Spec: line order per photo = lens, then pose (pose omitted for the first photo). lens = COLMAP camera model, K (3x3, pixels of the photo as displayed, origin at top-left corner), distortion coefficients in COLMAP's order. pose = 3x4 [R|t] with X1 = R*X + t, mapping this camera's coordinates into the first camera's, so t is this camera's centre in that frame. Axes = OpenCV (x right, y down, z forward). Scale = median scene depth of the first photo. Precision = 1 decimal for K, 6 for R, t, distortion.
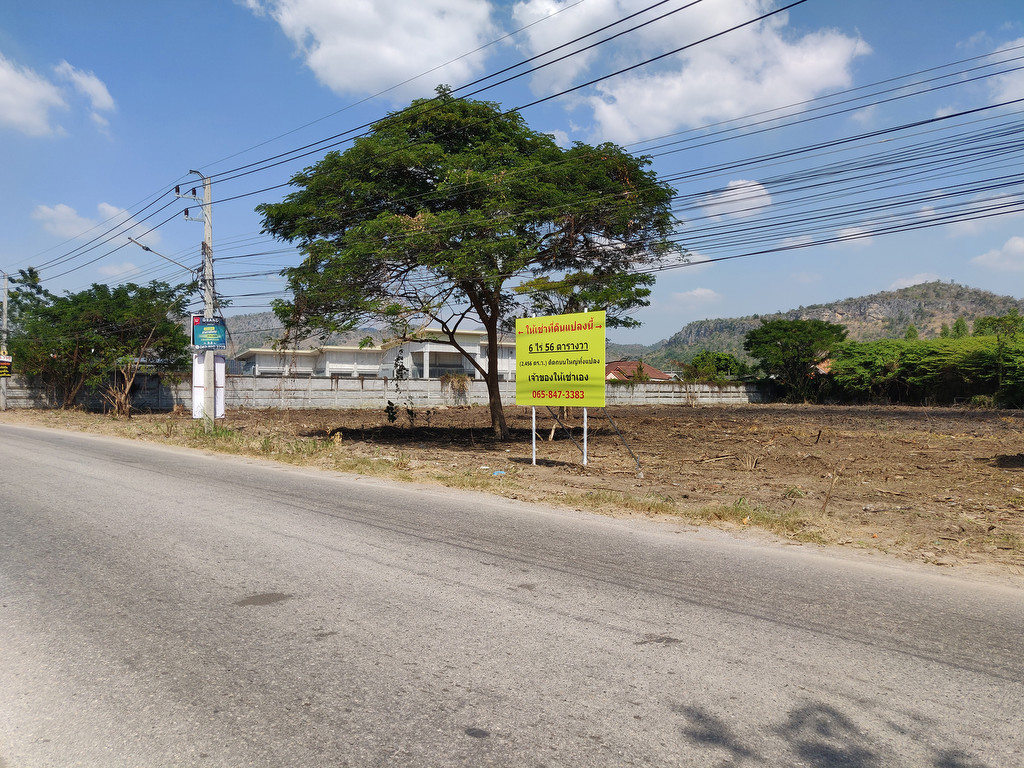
lens RADIAL K [[800.9, 0, 513.2], [0, 800.9, 385.2], [0, 0, 1]] dist [0.000712, 0.068322]
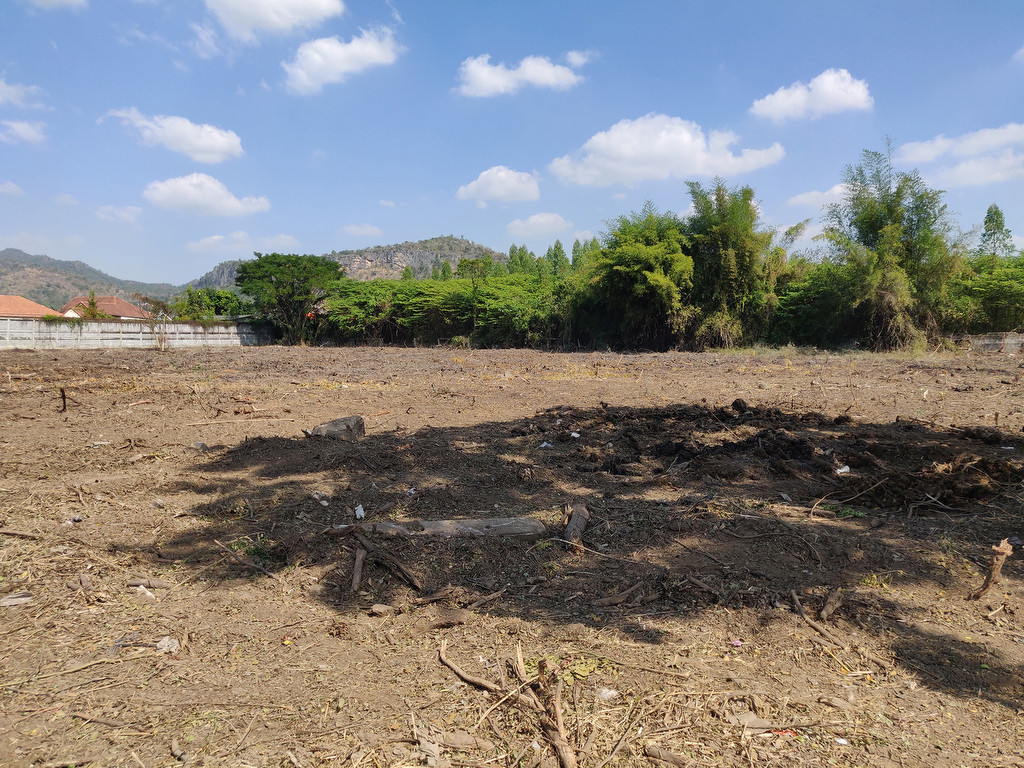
lens RADIAL K [[797.4, 0, 512.0], [0, 797.4, 384.0], [0, 0, 1]] dist [-0.001036, 0.071264]
pose [[0.847551, -0.033630, 0.529648, 0.088818], [-0.003235, 0.997644, 0.068522, 0.003528], [-0.530704, -0.059789, 0.845446, 0.094502]]
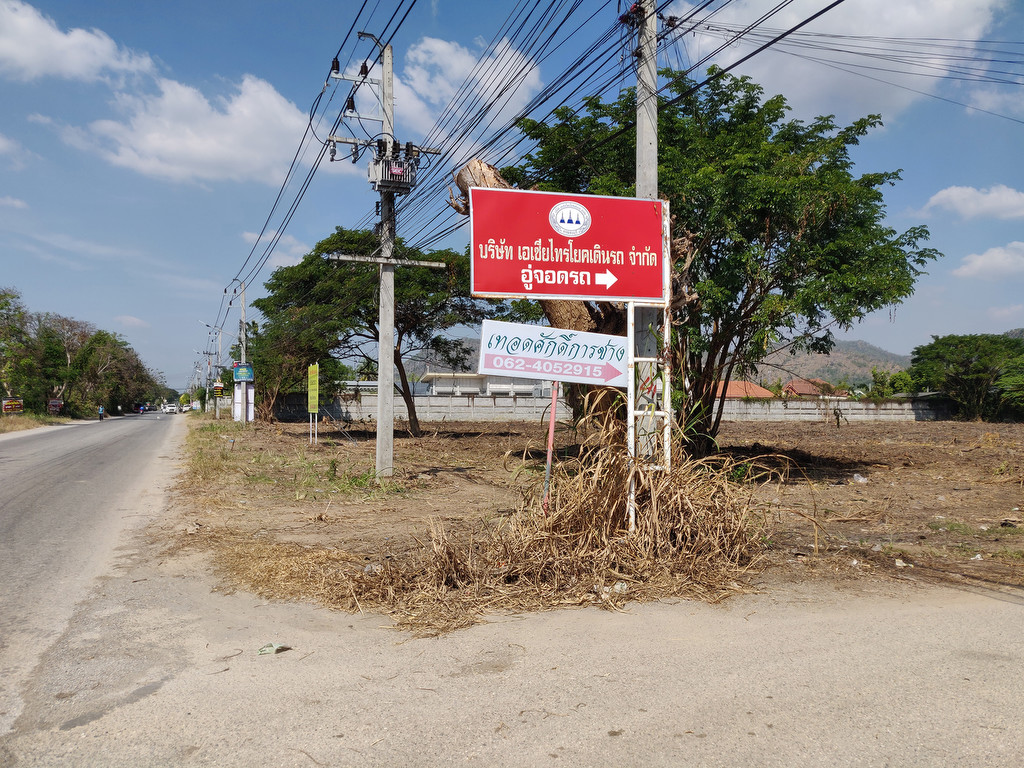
lens RADIAL K [[797.3, 0, 517.5], [0, 797.3, 388.3], [0, 0, 1]] dist [0.022218, -0.001177]
pose [[0.942044, -0.006507, -0.335427, 0.191091], [0.000430, 0.999834, -0.018190, 0.000447], [0.335490, 0.016992, 0.941891, -0.107283]]
